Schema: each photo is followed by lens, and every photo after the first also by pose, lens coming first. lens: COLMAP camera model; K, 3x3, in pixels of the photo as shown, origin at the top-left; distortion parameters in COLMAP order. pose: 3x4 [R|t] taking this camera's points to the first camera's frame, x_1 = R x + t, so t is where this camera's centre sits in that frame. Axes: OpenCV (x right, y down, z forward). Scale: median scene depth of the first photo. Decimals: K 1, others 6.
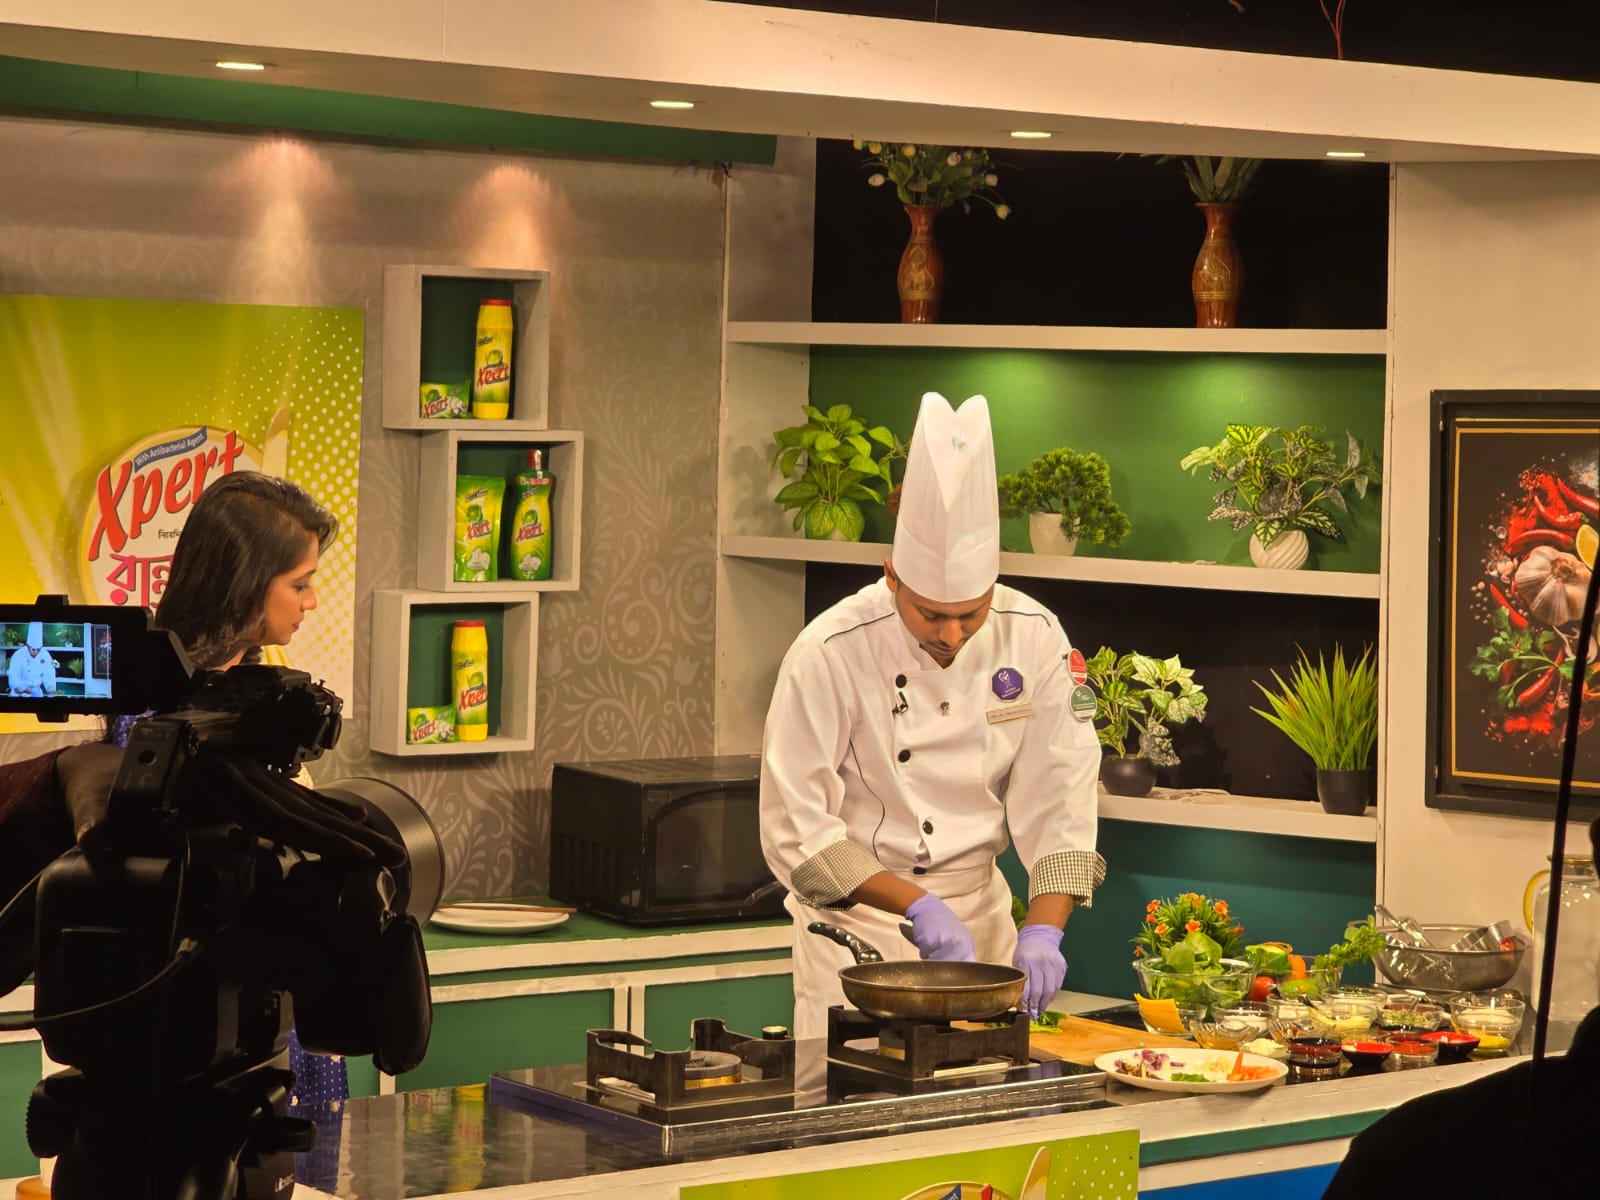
lens RADIAL K [[3721.4, 0, 834.6], [0, 3721.4, 602.7], [0, 0, 1]] dist [-0.634325, 12.058522]
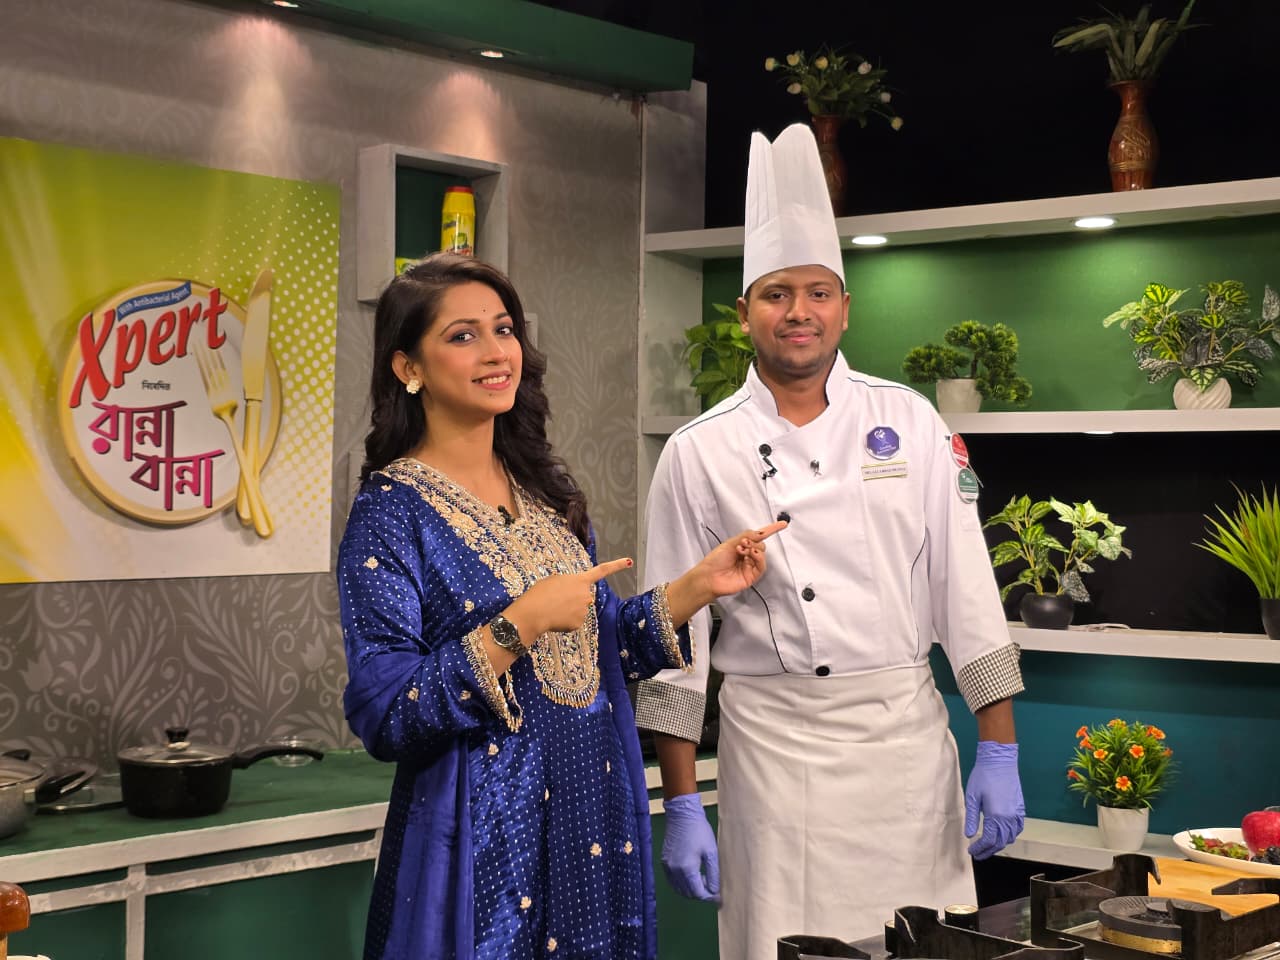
lens RADIAL K [[1729.3, 0, 639.7], [0, 1729.3, 461.1], [0, 0, 1]] dist [0.203077, -0.634513]
pose [[0.994752, -0.009921, 0.101831, -0.093905], [0.016978, 0.997495, -0.068669, 0.035986], [-0.100895, 0.070038, 0.992429, 0.497820]]
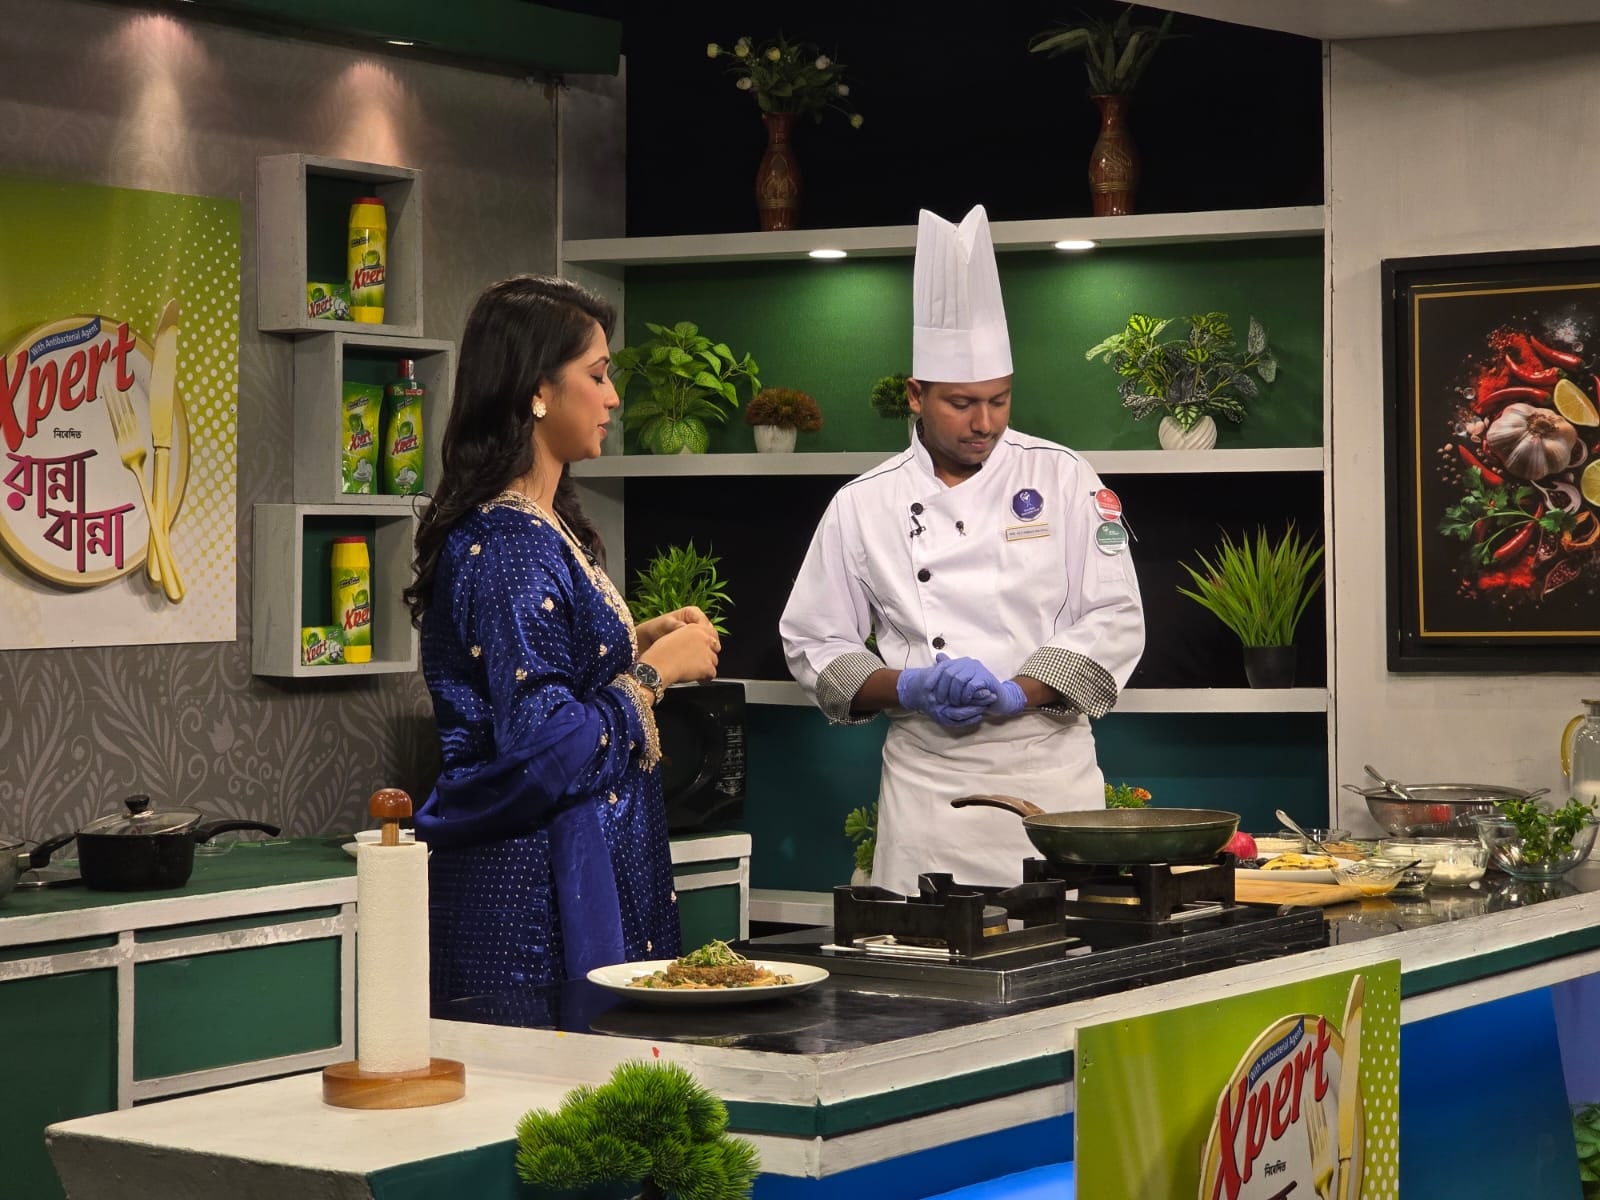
lens RADIAL K [[3112.8, 0, 858.6], [0, 3112.8, 602.4], [0, 0, 1]] dist [0.014104, 0.372764]
pose [[0.960234, -0.029662, 0.277616, -0.200704], [0.039739, 0.998737, -0.030741, 0.052815], [-0.276354, 0.040550, 0.960200, 0.201947]]
